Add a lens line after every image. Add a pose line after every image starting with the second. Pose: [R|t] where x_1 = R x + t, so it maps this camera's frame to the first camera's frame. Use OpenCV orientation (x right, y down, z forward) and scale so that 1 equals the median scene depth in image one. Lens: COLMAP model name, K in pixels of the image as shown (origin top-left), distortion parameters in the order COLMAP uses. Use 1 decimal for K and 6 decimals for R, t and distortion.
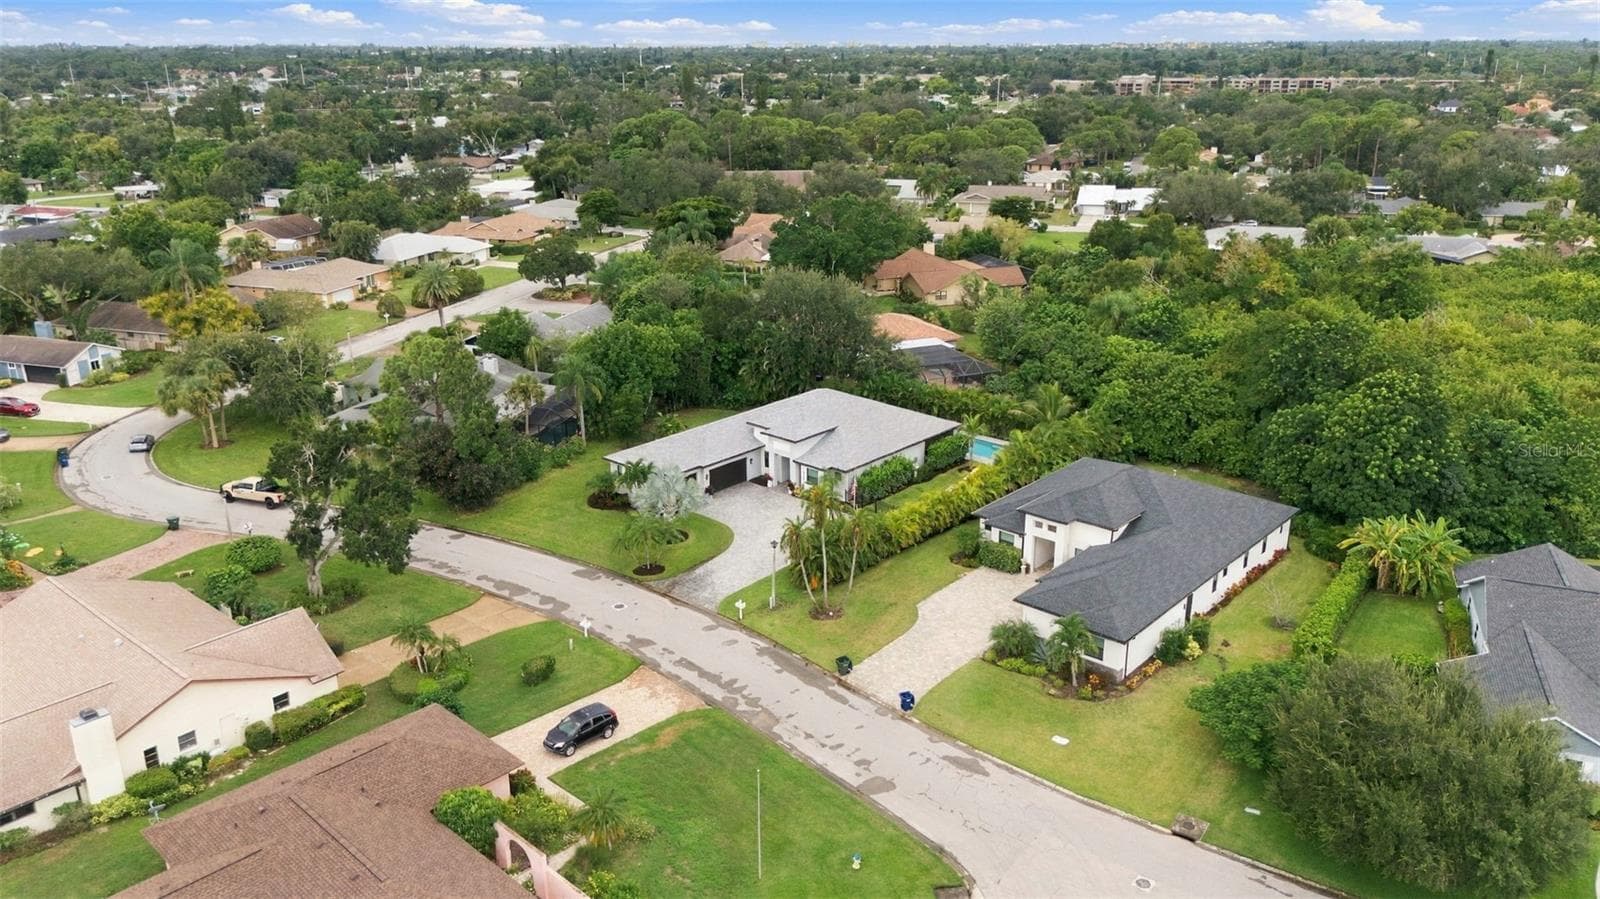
lens RADIAL K [[1187.9, 0, 800.4], [0, 1187.9, 417.3], [0, 0, 1]] dist [0.025483, -0.000038]
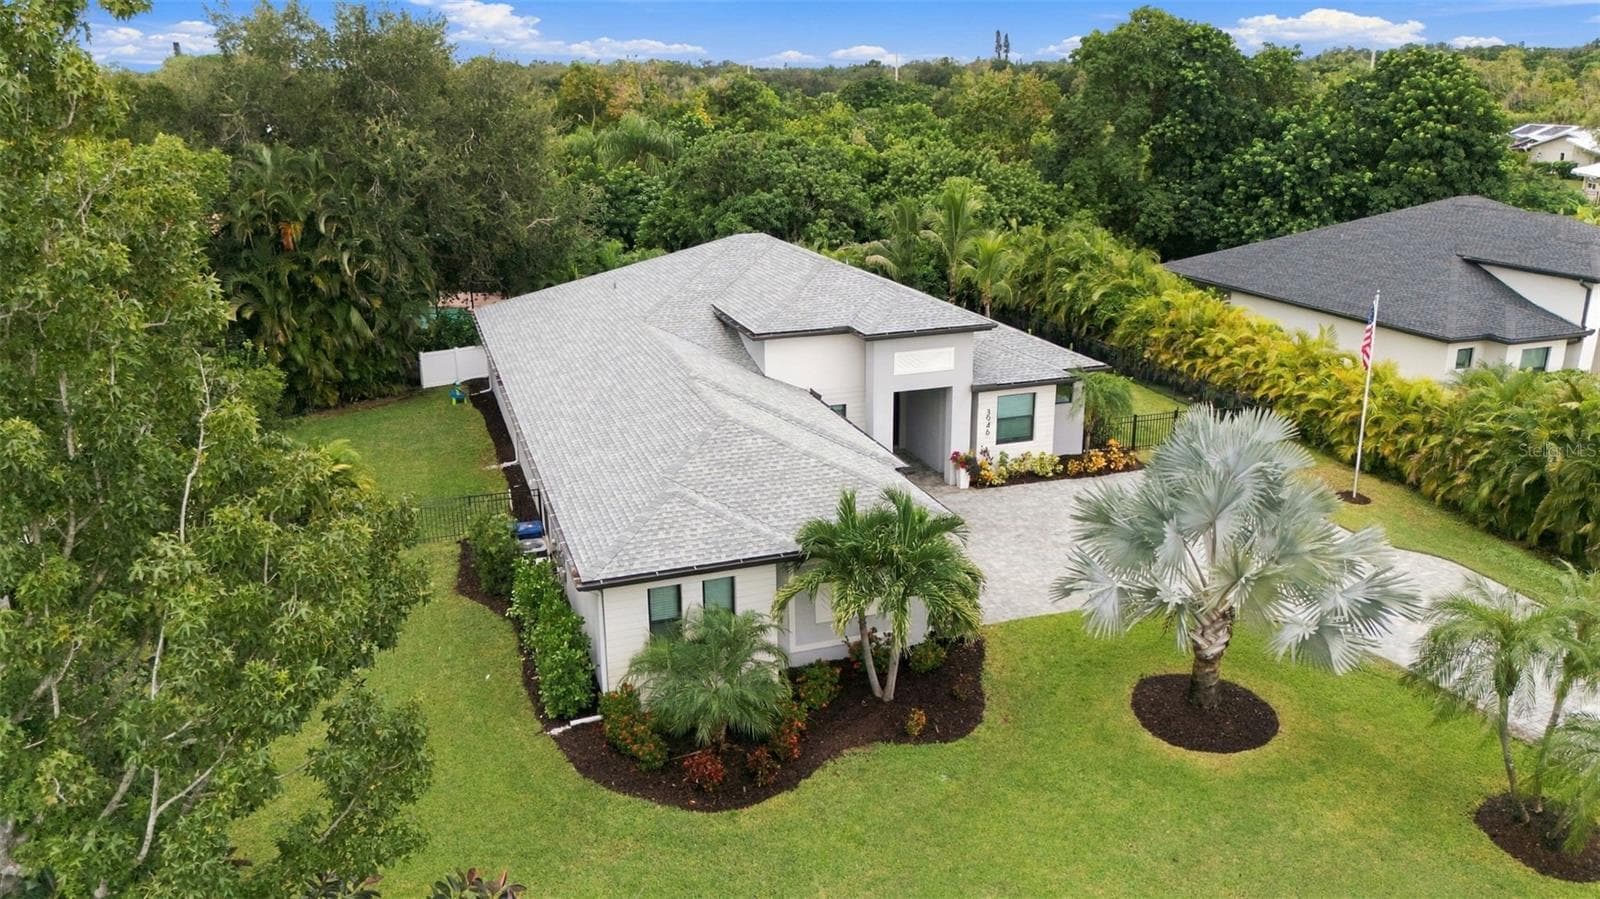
lens RADIAL K [[1177.9, 0, 800.0], [0, 1177.9, 449.5], [0, 0, 1]] dist [0.062875, -0.060689]
pose [[0.499192, -0.265798, 0.824717, -0.312286], [0.272293, 0.951693, 0.141905, -0.007865], [-0.822596, 0.153727, 0.547453, 0.851277]]
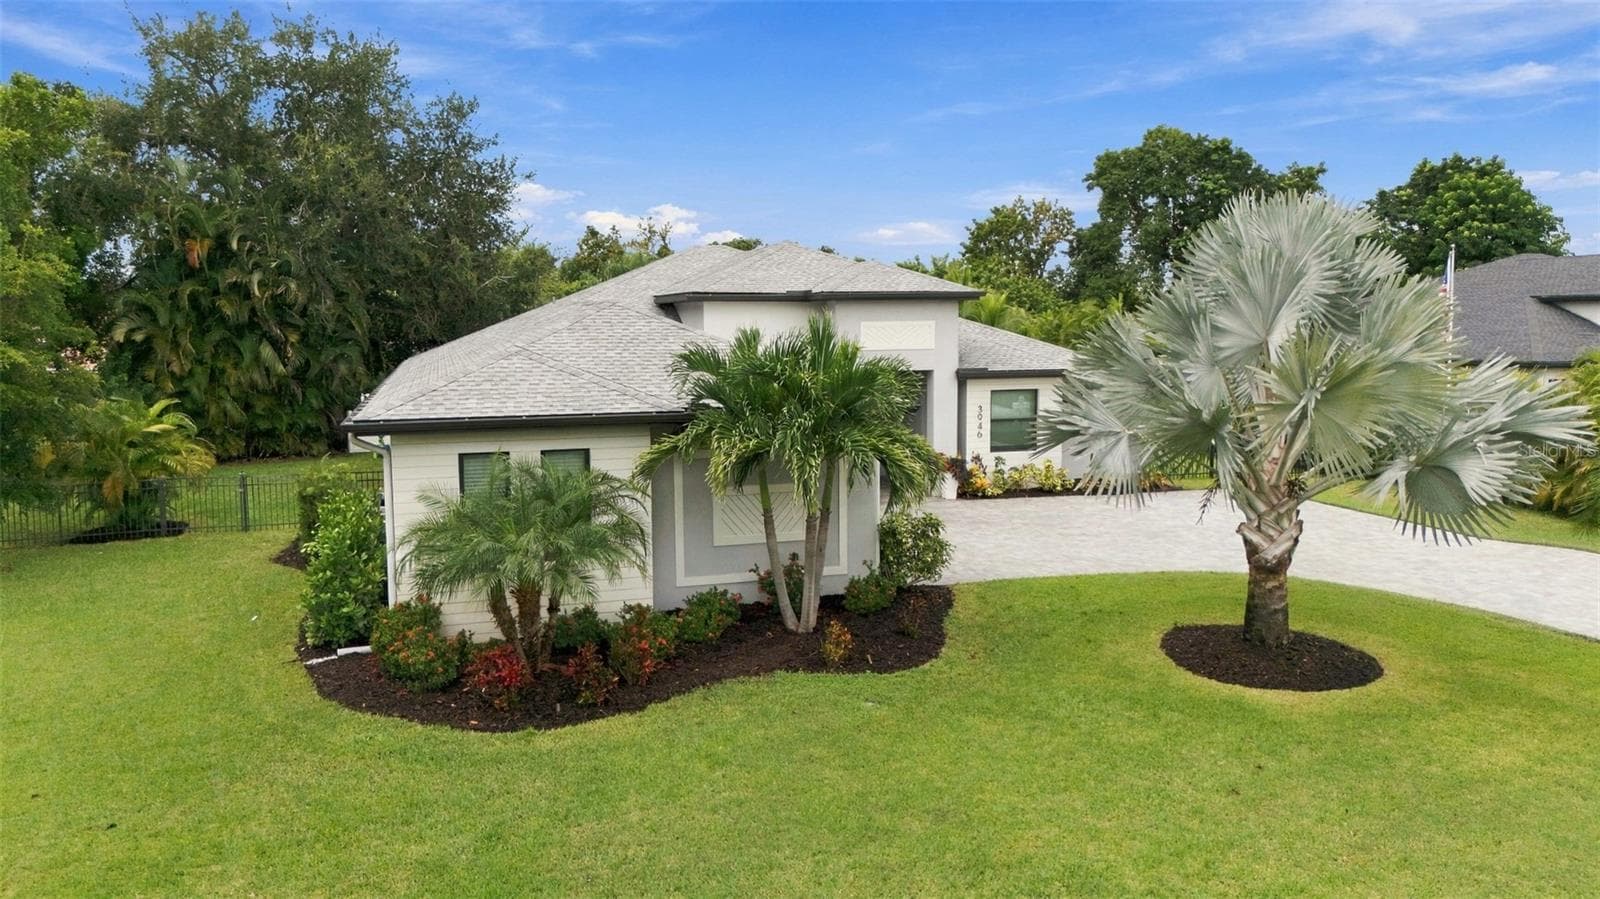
lens RADIAL K [[1177.9, 0, 800.0], [0, 1177.9, 449.5], [0, 0, 1]] dist [0.062875, -0.060689]
pose [[0.526162, -0.094153, 0.845156, -0.260153], [0.263484, 0.962993, -0.056755, 0.059678], [-0.808536, 0.252547, 0.531498, 0.879963]]
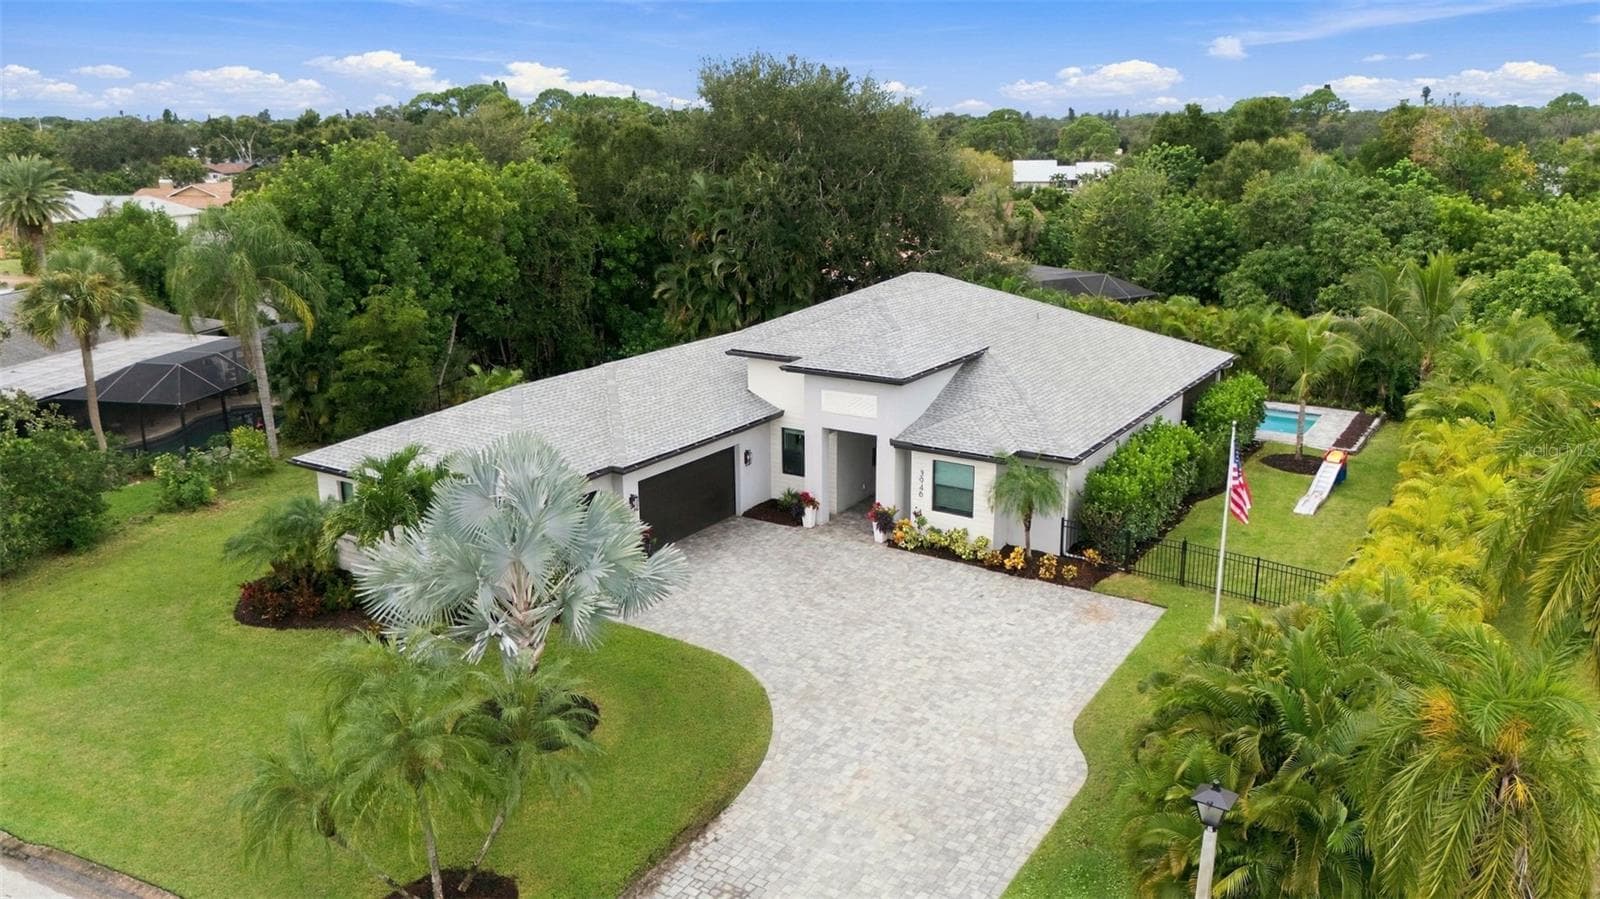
lens RADIAL K [[1177.9, 0, 800.0], [0, 1177.9, 449.5], [0, 0, 1]] dist [0.062875, -0.060689]
pose [[0.988634, -0.044457, 0.143620, -0.078138], [0.049973, 0.998136, -0.035024, 0.048809], [-0.141796, 0.041803, 0.989013, 0.671383]]
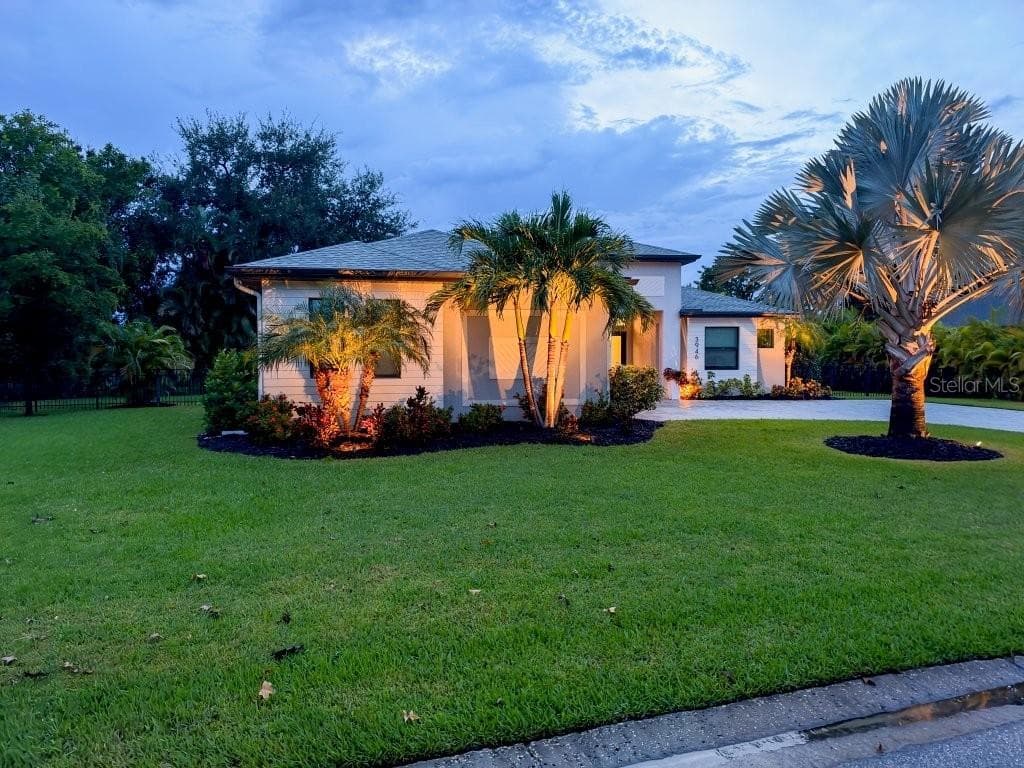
lens RADIAL K [[733.0, 0, 505.4], [0, 733.0, 385.4], [0, 0, 1]] dist [0.081901, -0.151987]
pose [[0.630277, -0.024578, 0.775981, -0.237660], [0.238127, 0.957443, -0.163089, 0.086616], [-0.738949, 0.287573, 0.609307, 0.891142]]
